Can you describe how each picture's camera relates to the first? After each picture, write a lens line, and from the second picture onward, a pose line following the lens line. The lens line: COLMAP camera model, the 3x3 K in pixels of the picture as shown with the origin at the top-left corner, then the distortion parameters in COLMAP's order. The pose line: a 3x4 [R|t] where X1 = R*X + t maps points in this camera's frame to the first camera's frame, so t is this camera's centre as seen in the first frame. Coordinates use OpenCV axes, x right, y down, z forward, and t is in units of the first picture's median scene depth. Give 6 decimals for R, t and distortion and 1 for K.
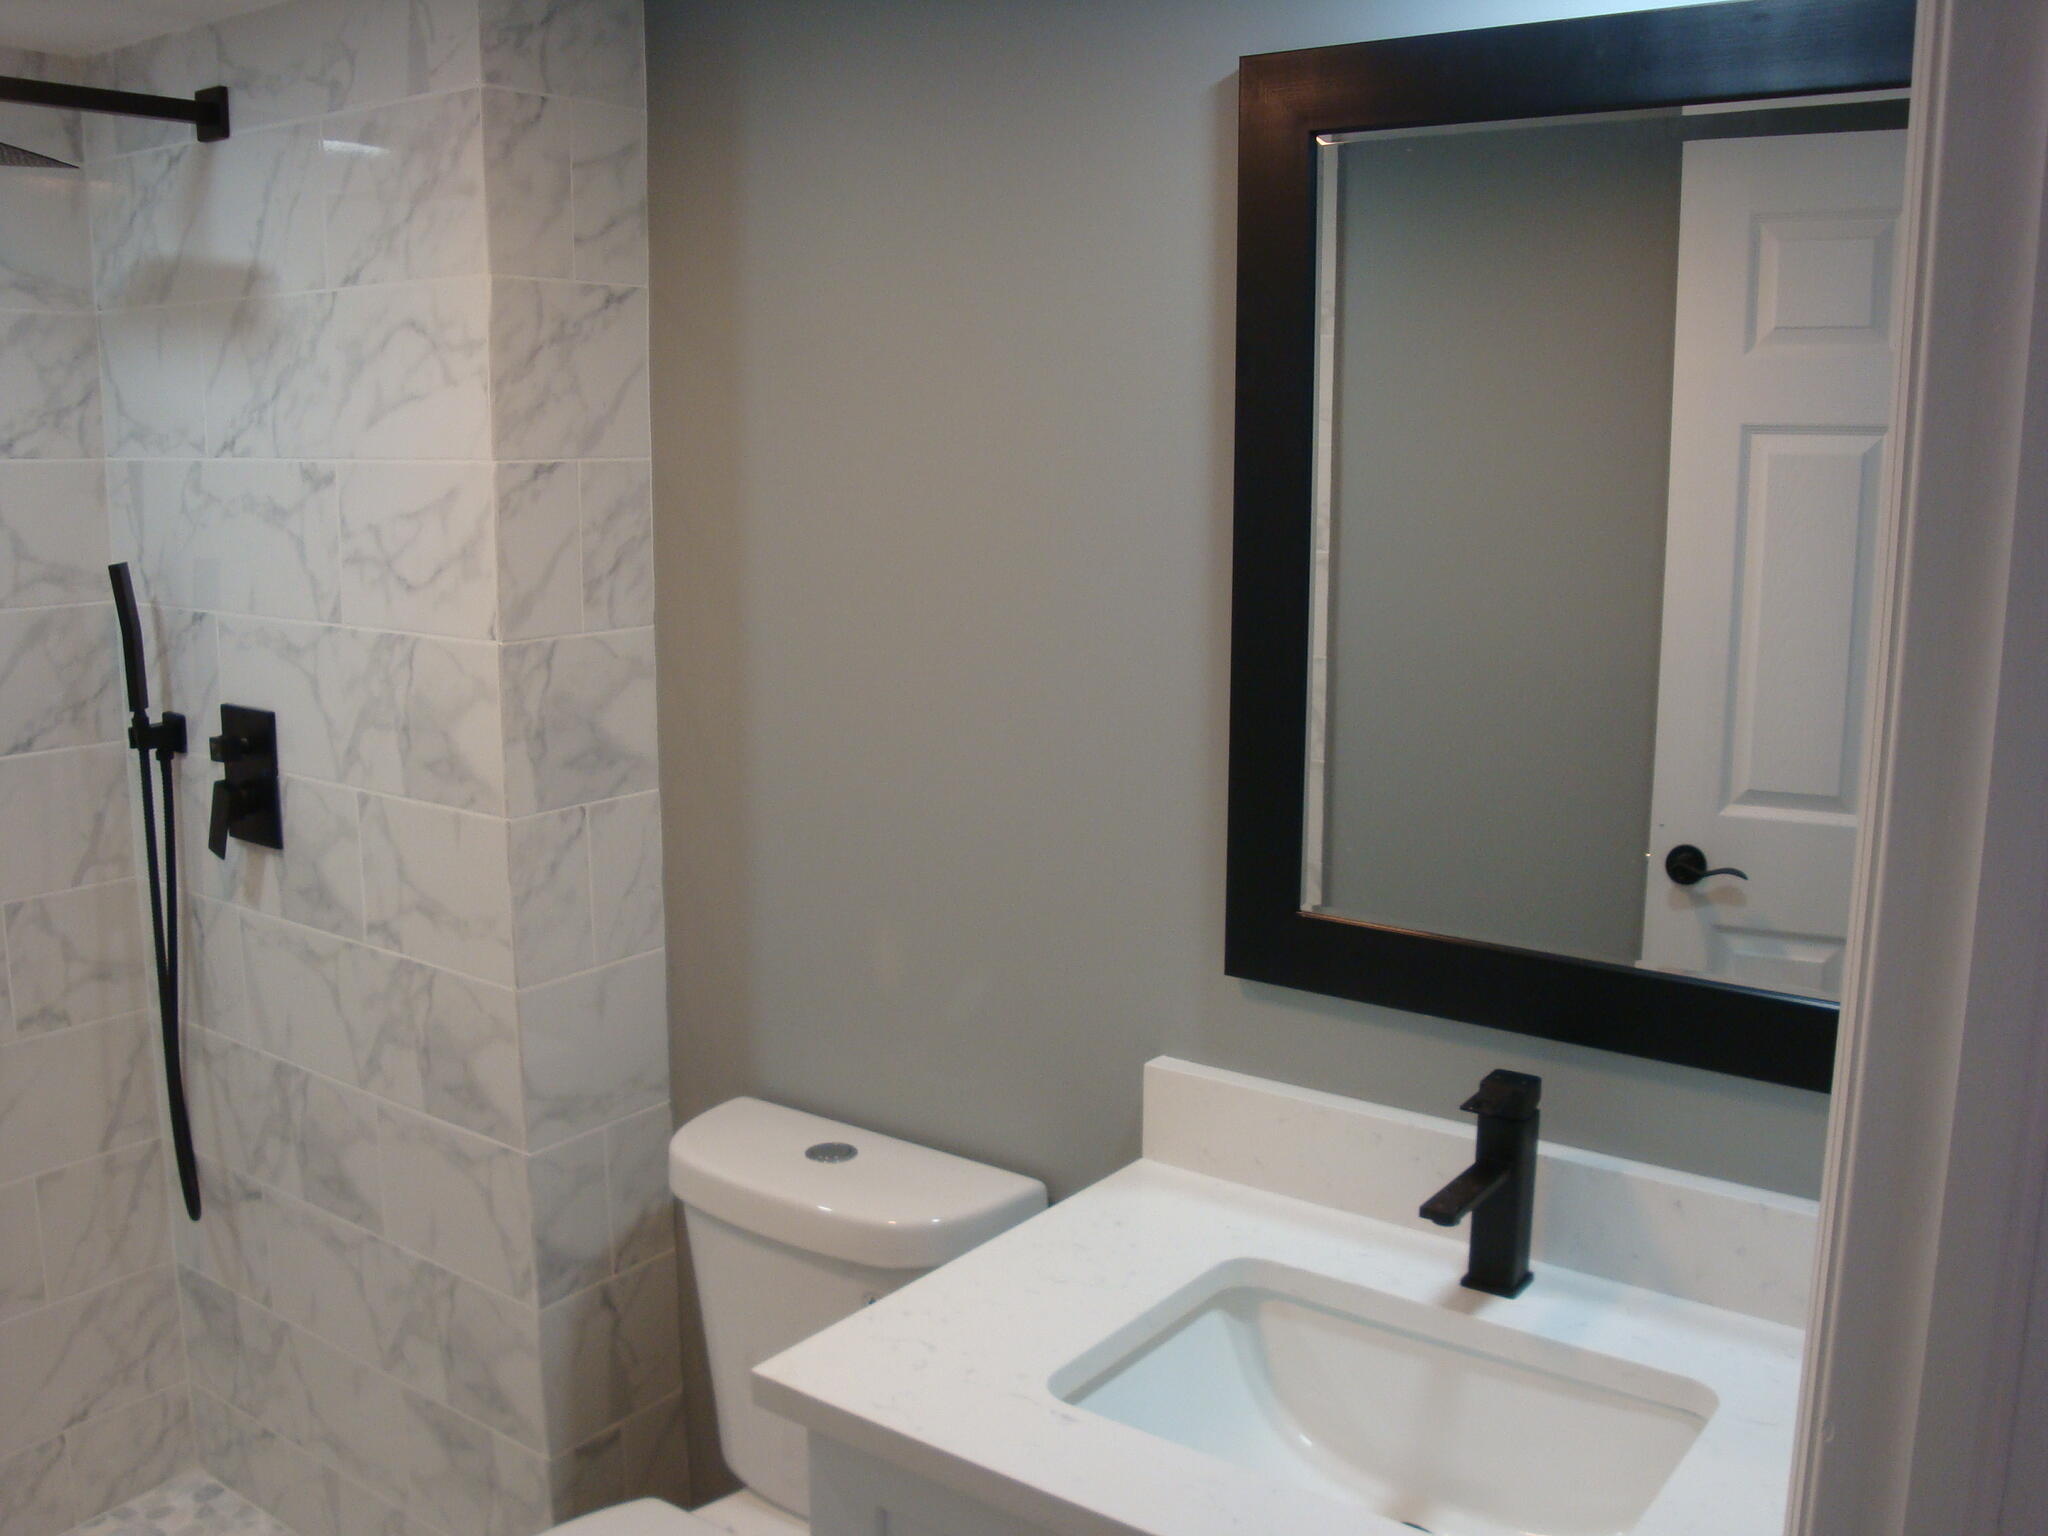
lens RADIAL K [[1856.1, 0, 1022.3], [0, 1856.1, 772.2], [0, 0, 1]] dist [-0.155539, 0.132984]
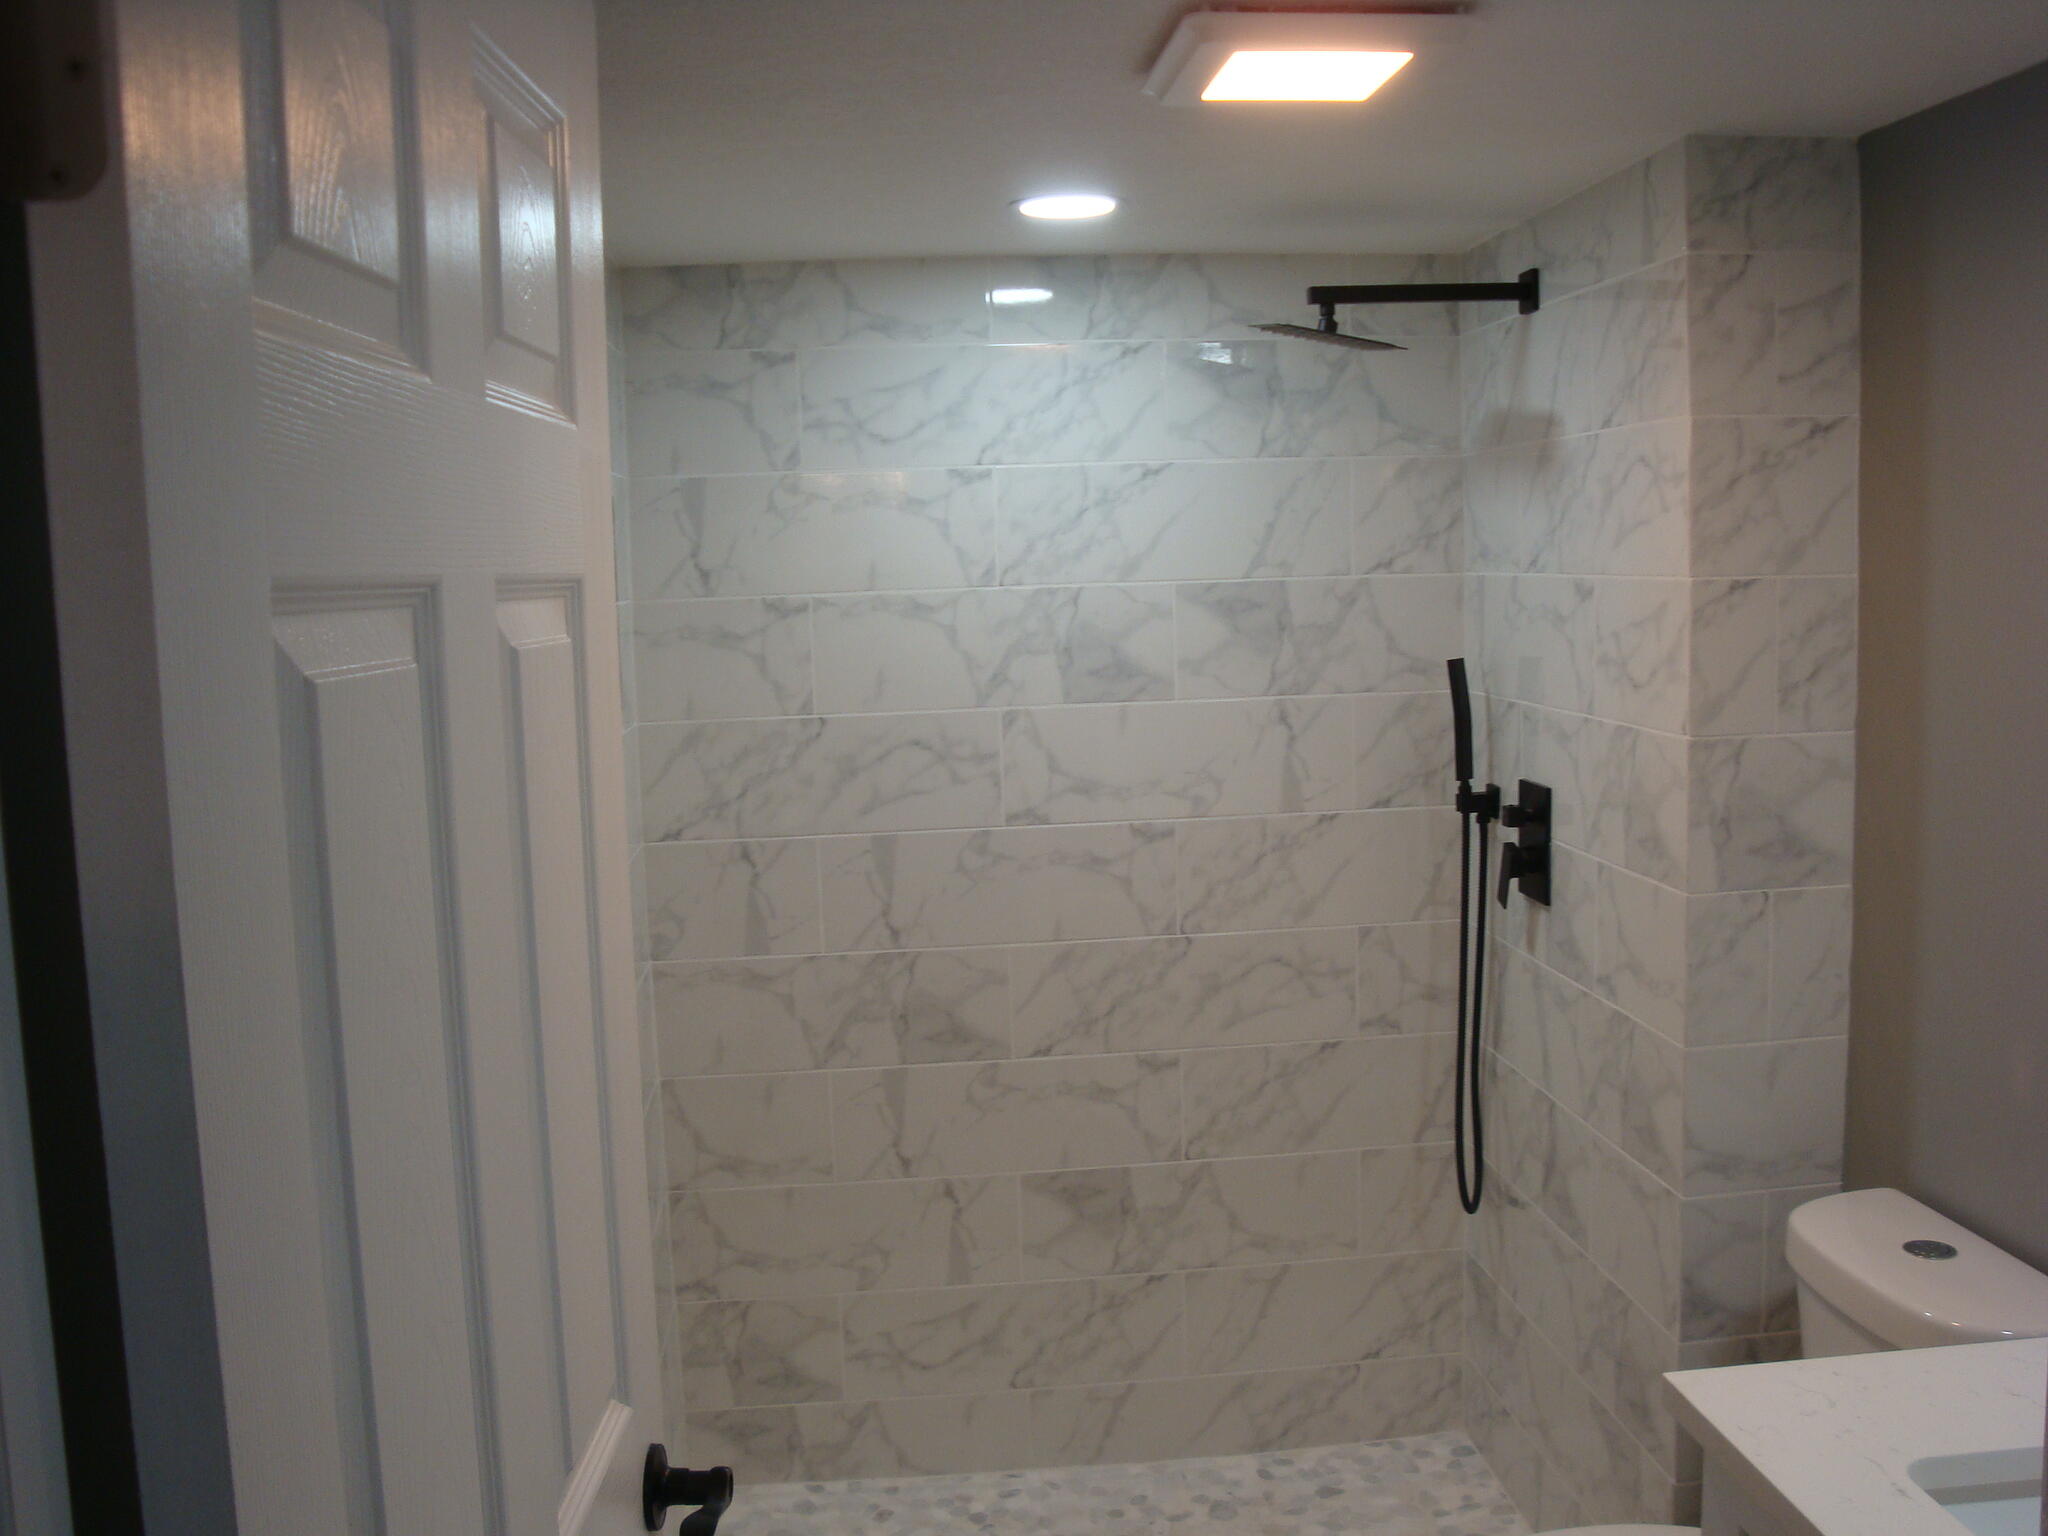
lens RADIAL K [[1856.1, 0, 1040.3], [0, 1856.1, 779.5], [0, 0, 1]] dist [-0.155539, 0.132984]
pose [[0.669716, 0.062756, -0.739961, 0.256326], [-0.102601, 0.994686, -0.008502, 0.005554], [0.735495, 0.081614, 0.672596, -0.047092]]
